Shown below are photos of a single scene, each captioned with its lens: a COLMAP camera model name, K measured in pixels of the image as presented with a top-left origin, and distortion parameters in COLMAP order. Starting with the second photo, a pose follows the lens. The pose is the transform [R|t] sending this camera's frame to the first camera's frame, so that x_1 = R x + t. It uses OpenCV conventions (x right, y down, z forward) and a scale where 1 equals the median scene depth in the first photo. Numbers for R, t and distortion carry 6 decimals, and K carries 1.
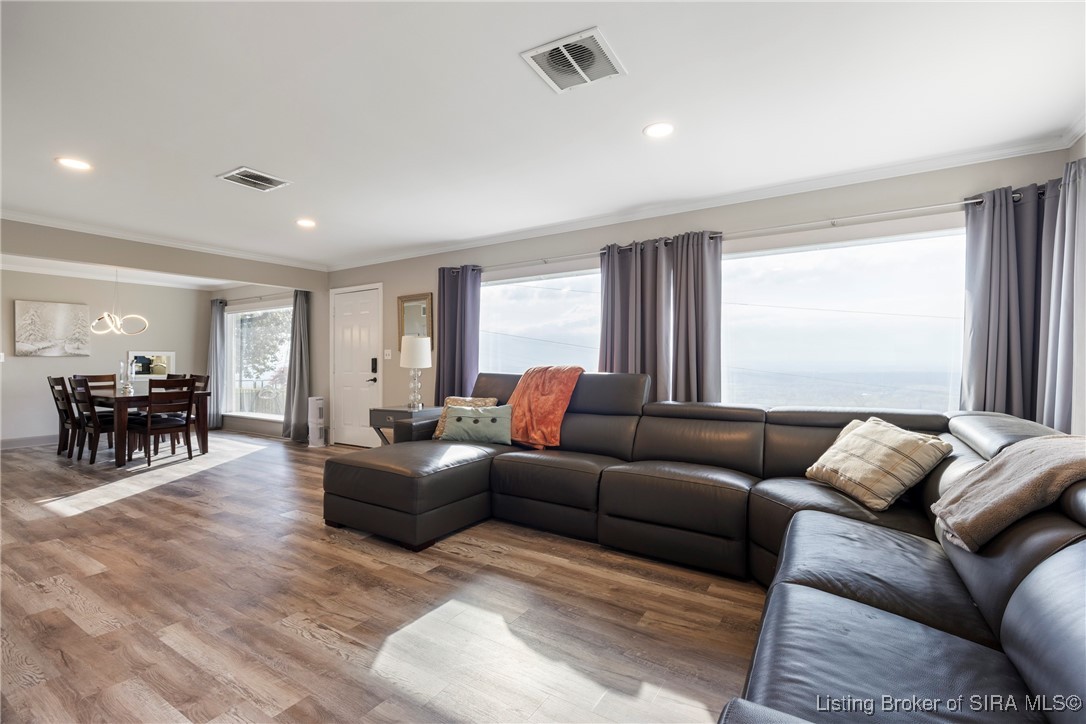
lens RADIAL K [[491.9, 0, 542.8], [0, 491.9, 362.1], [0, 0, 1]] dist [-0.001074, 0.000339]
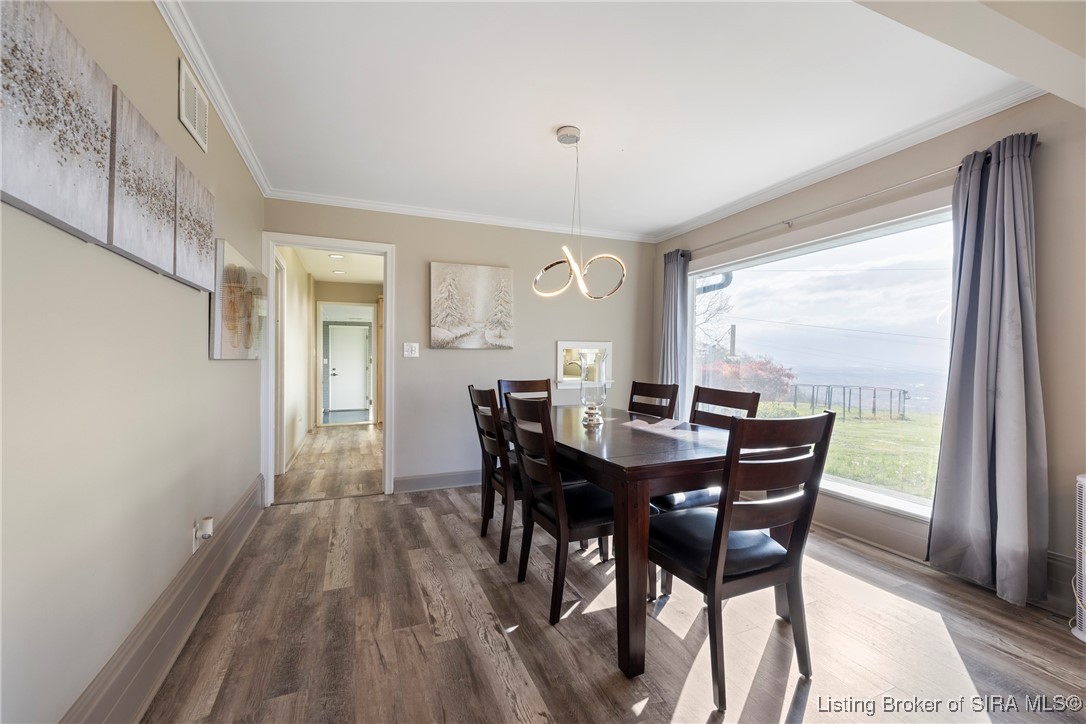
lens RADIAL K [[458.5, 0, 546.5], [0, 458.5, 359.4], [0, 0, 1]] dist [0.000784, -0.000628]
pose [[0.822261, 0.001505, -0.569108, -0.587614], [-0.004960, 0.999977, -0.004522, 0.004732], [0.569089, 0.006541, 0.822250, 0.574755]]
